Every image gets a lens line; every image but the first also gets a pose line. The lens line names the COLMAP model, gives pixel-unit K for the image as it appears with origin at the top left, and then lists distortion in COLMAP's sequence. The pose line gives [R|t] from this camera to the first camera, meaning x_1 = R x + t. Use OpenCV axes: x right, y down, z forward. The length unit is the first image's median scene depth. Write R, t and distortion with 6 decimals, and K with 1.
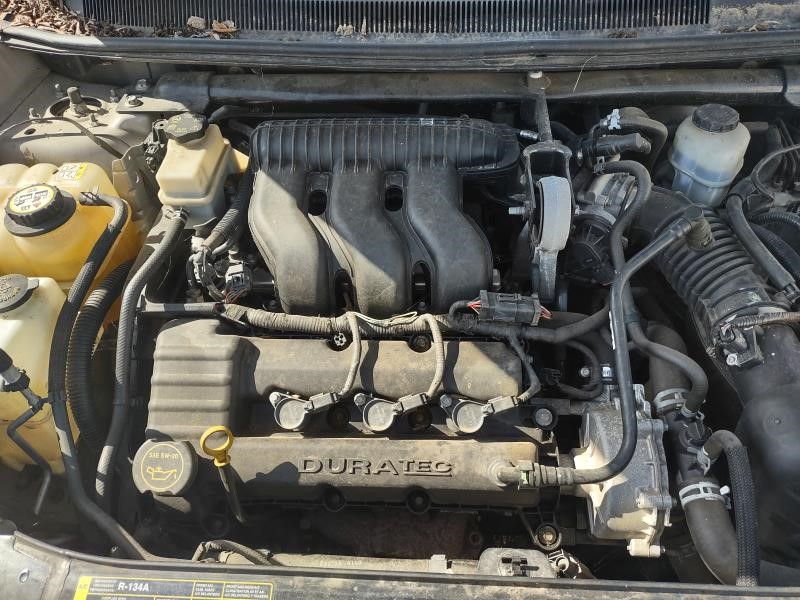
lens RADIAL K [[615.1, 0, 400.0], [0, 615.1, 300.0], [0, 0, 1]] dist [0.080437, -0.090673]
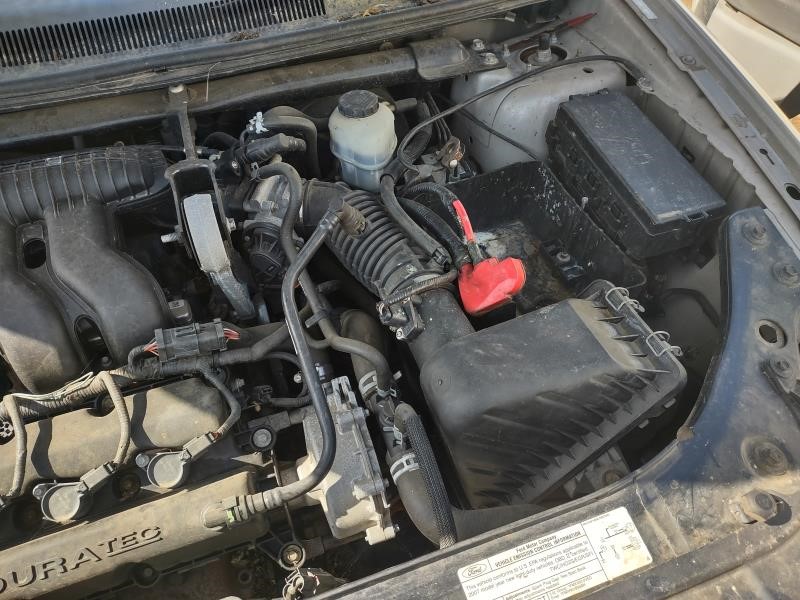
lens RADIAL K [[615.1, 0, 400.0], [0, 615.1, 300.0], [0, 0, 1]] dist [0.080437, -0.090673]
pose [[0.925683, -0.262620, 0.272289, 0.228581], [0.262184, 0.964243, 0.038674, 0.000614], [-0.272709, 0.035589, 0.961438, 0.006032]]
